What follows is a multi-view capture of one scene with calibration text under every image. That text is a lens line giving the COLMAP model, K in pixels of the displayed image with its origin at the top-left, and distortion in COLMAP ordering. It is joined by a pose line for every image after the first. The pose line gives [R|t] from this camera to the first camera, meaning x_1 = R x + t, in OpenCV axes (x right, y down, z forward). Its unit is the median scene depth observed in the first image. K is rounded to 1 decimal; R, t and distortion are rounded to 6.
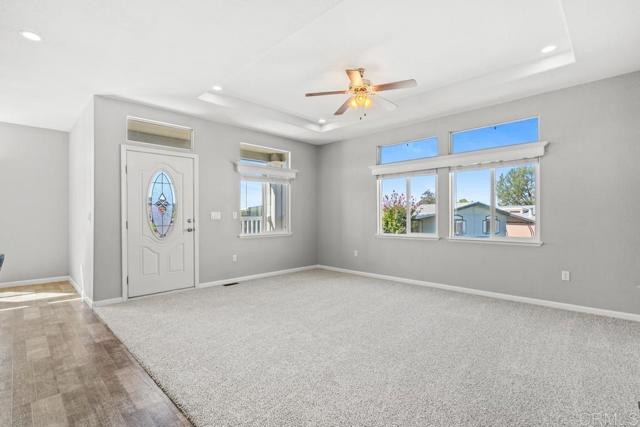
lens RADIAL K [[292.5, 0, 300.5], [0, 292.5, 210.6], [0, 0, 1]] dist [-0.000552, 0.001629]
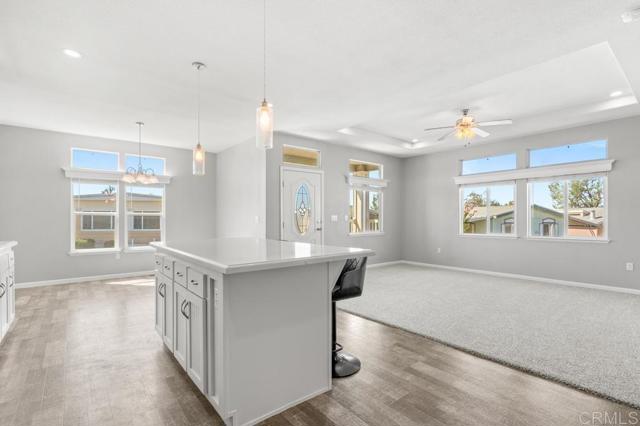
lens RADIAL K [[305.7, 0, 305.6], [0, 305.7, 212.2], [0, 0, 1]] dist [-0.013087, 0.002079]
pose [[0.995989, 0.000677, -0.089469, -0.273209], [-0.000928, 0.999996, -0.002766, -0.004111], [0.089467, 0.002837, 0.995986, -0.311840]]
